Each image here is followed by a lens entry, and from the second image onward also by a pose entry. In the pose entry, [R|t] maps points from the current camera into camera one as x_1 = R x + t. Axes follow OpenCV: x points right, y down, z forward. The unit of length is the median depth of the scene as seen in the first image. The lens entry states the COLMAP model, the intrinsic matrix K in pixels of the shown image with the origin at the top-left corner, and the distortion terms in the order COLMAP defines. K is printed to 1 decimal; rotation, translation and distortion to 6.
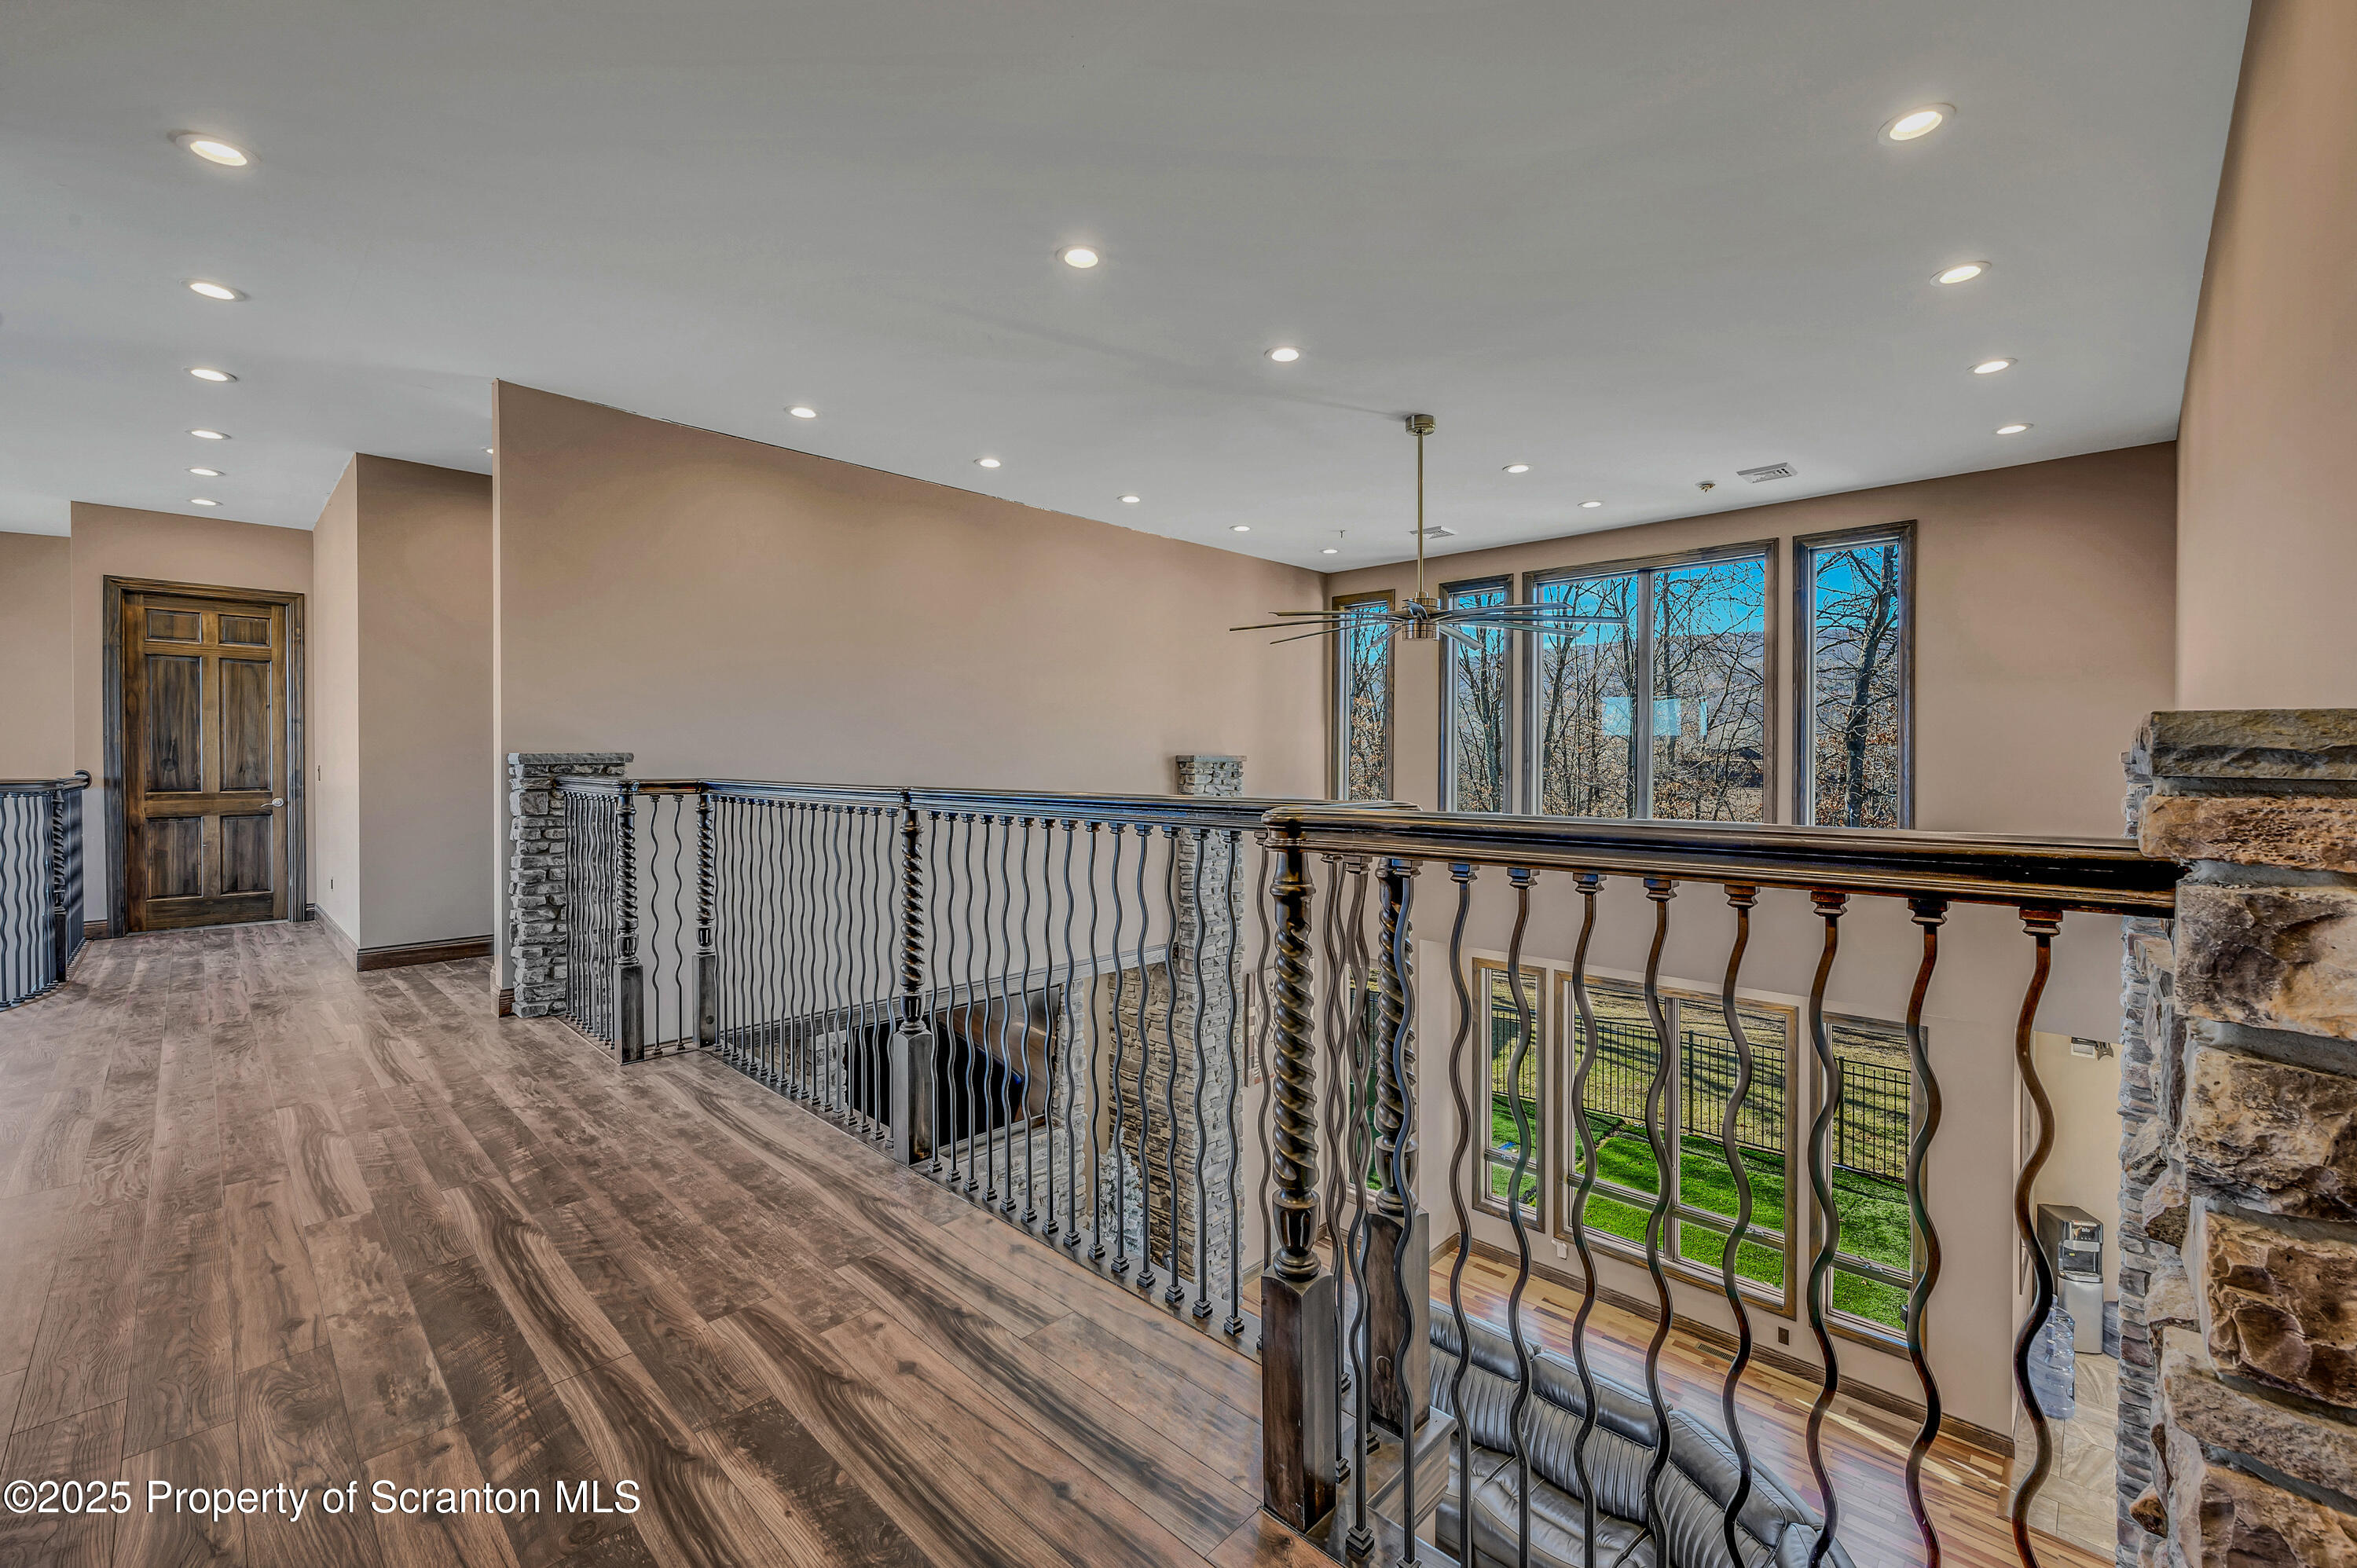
lens RADIAL K [[979.4, 0, 1178.5], [0, 979.4, 784.0], [0, 0, 1]] dist [-0.002532, -0.000189]
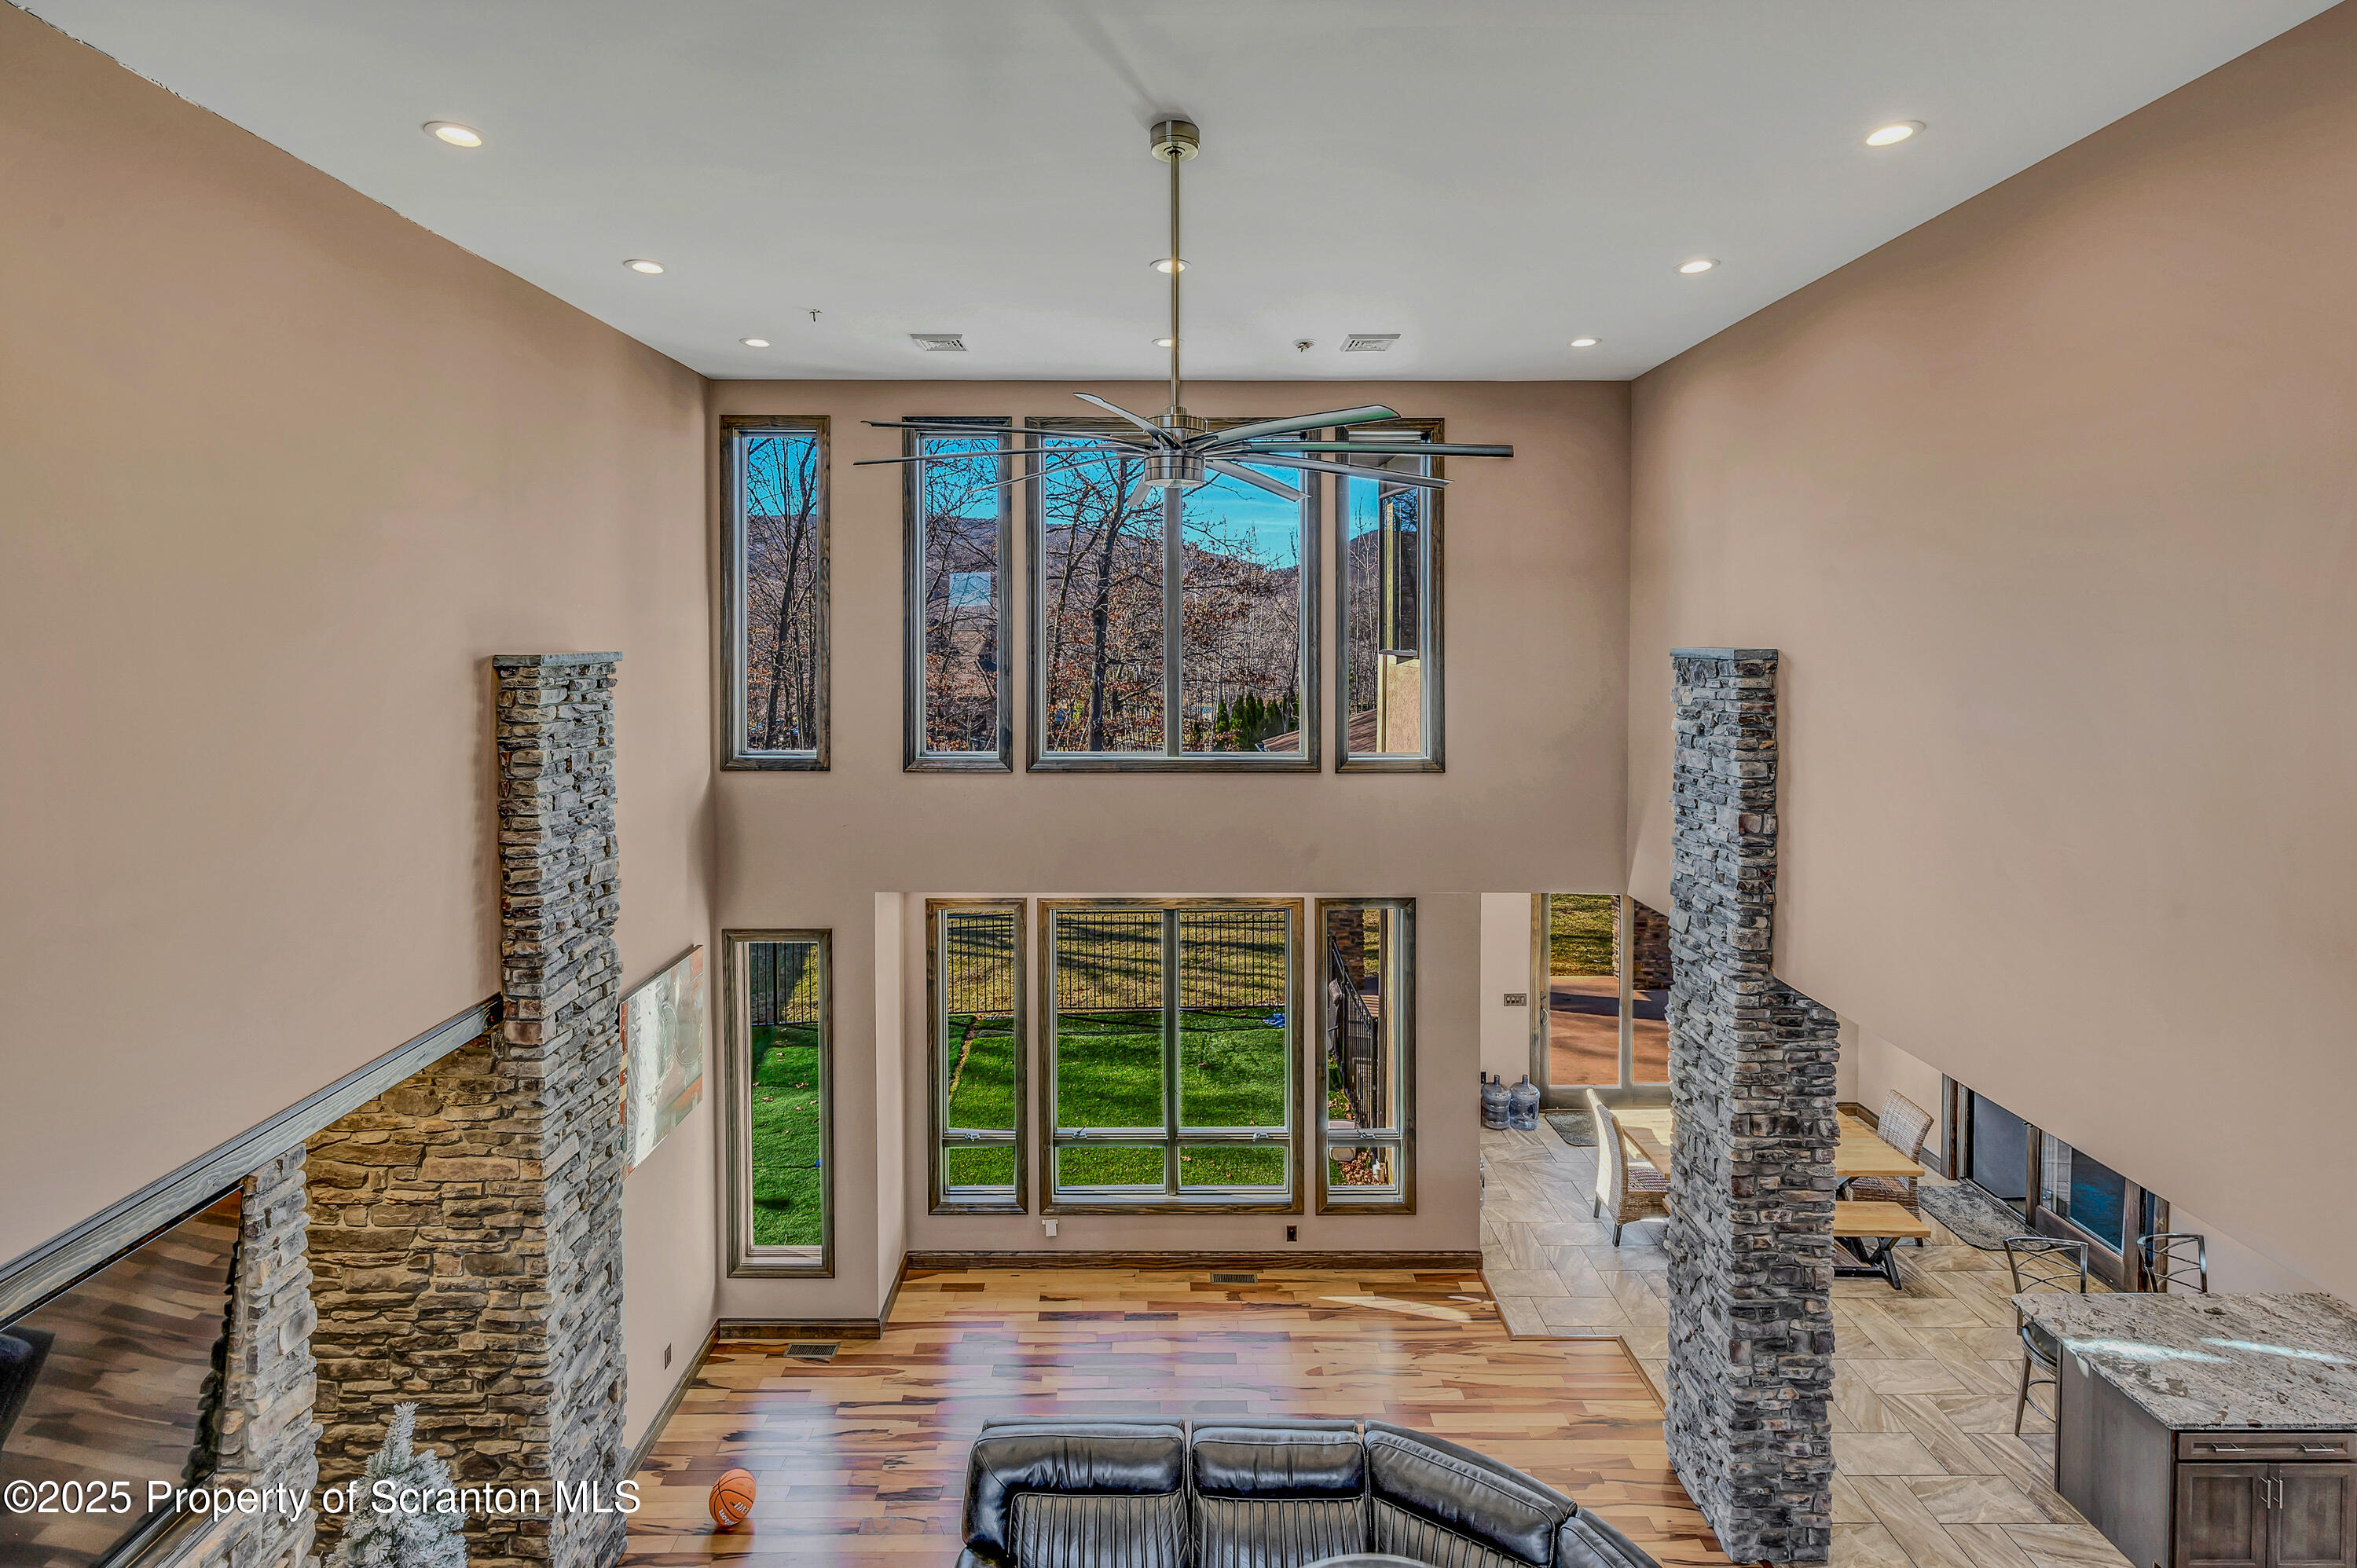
lens RADIAL K [[957.4, 0, 1184.3], [0, 957.4, 647.9], [0, 0, 1]] dist [-0.000693, 0.000021]
pose [[0.695431, -0.018208, 0.718362, -0.122898], [0.021874, 0.999752, 0.004164, -0.027892], [-0.718260, 0.012818, 0.695657, 0.362131]]
